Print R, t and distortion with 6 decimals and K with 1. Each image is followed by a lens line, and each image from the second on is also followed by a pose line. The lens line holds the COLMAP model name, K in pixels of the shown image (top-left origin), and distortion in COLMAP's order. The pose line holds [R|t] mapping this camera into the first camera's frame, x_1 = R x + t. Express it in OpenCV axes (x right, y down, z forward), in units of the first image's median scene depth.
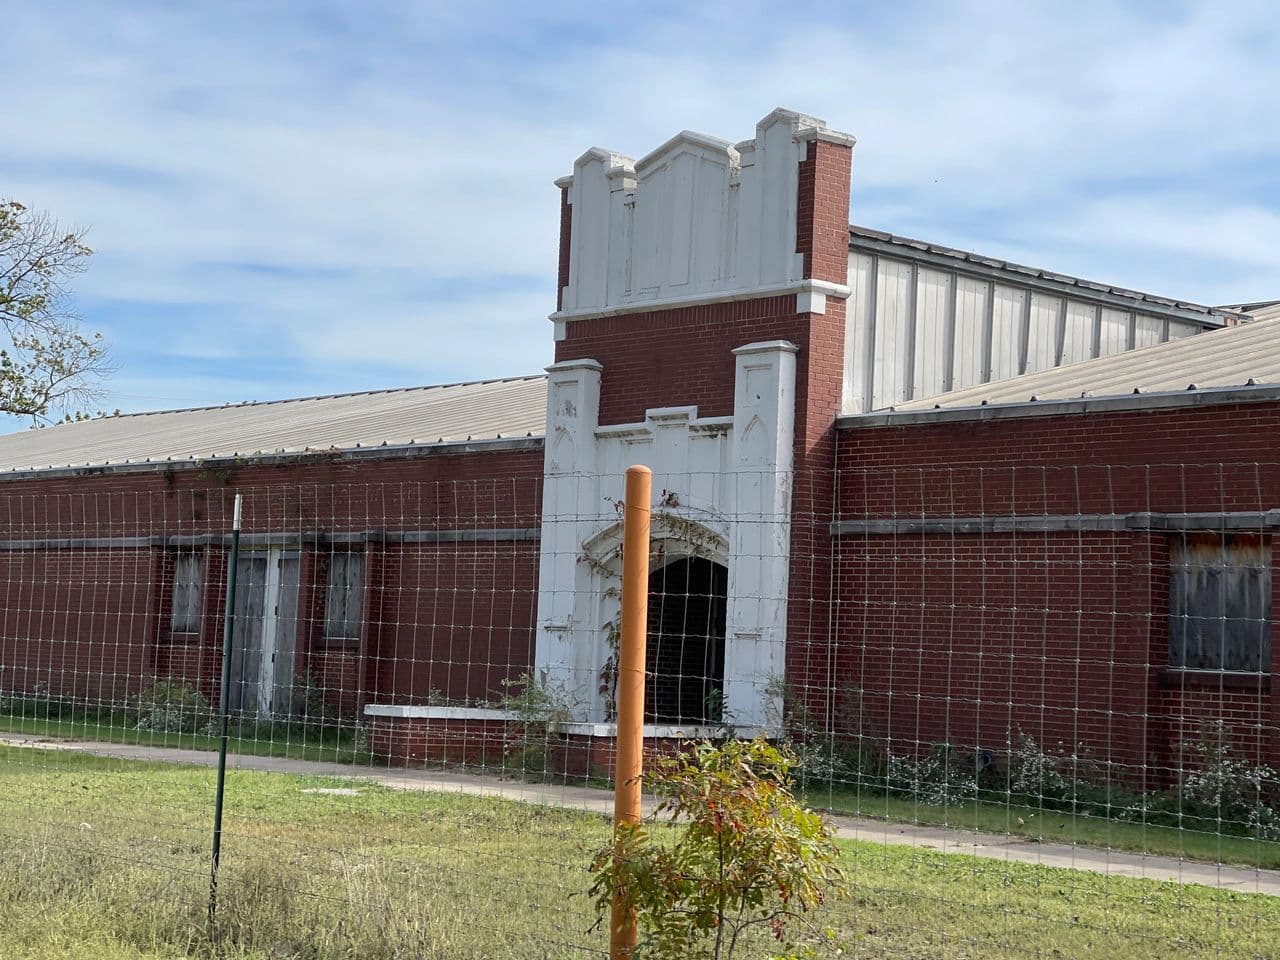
lens RADIAL K [[2392.0, 0, 640.0], [0, 2392.0, 480.0], [0, 0, 1]] dist [0.170732, -0.019560]
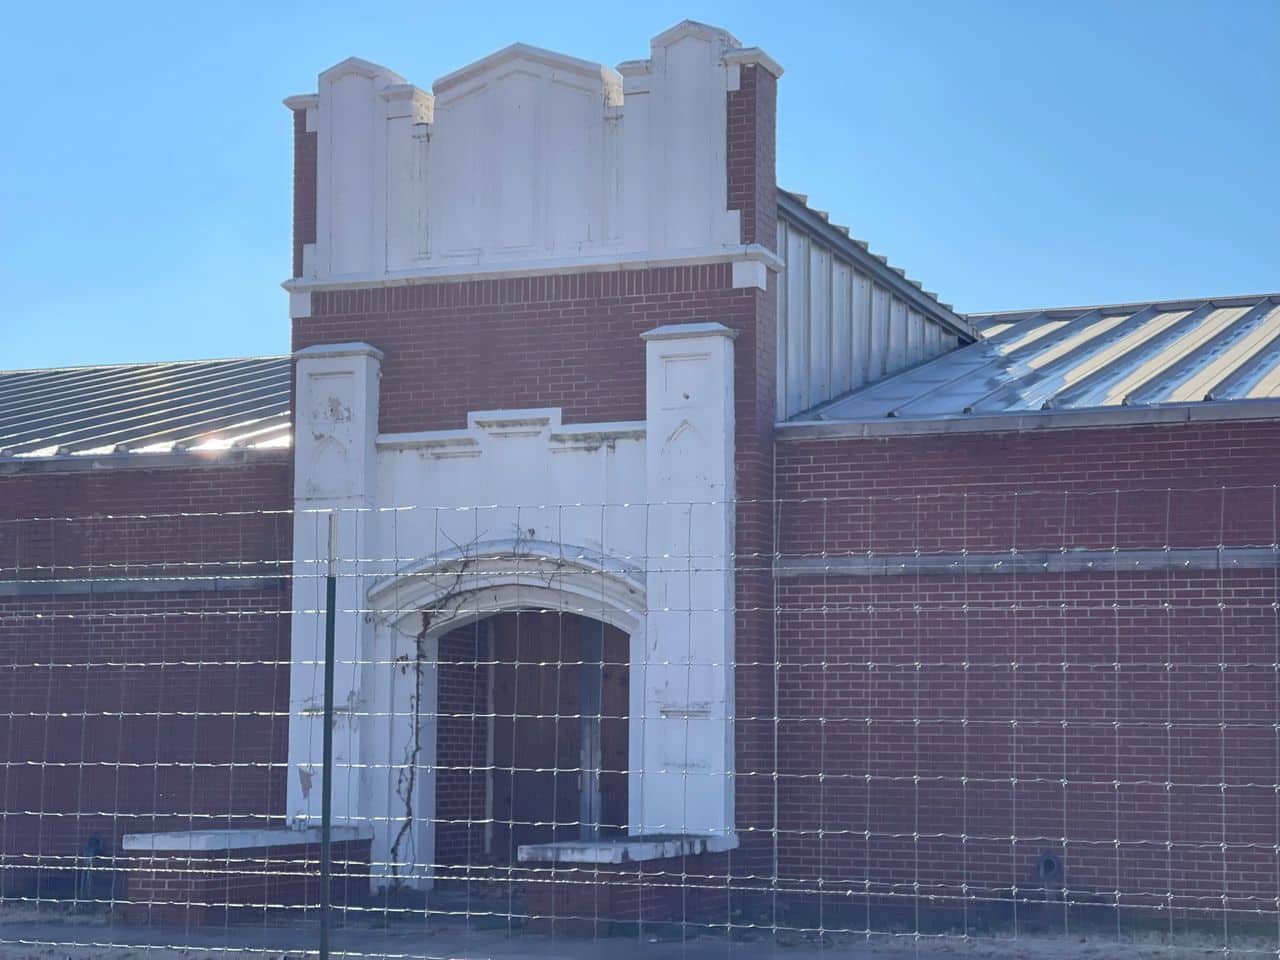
lens RADIAL K [[2392.0, 0, 640.0], [0, 2392.0, 480.0], [0, 0, 1]] dist [0.170732, -0.019560]
pose [[0.884463, 0.012195, 0.466451, -0.302805], [-0.001461, 0.999726, -0.023368, 0.009044], [-0.466608, 0.019987, 0.884238, 0.325526]]
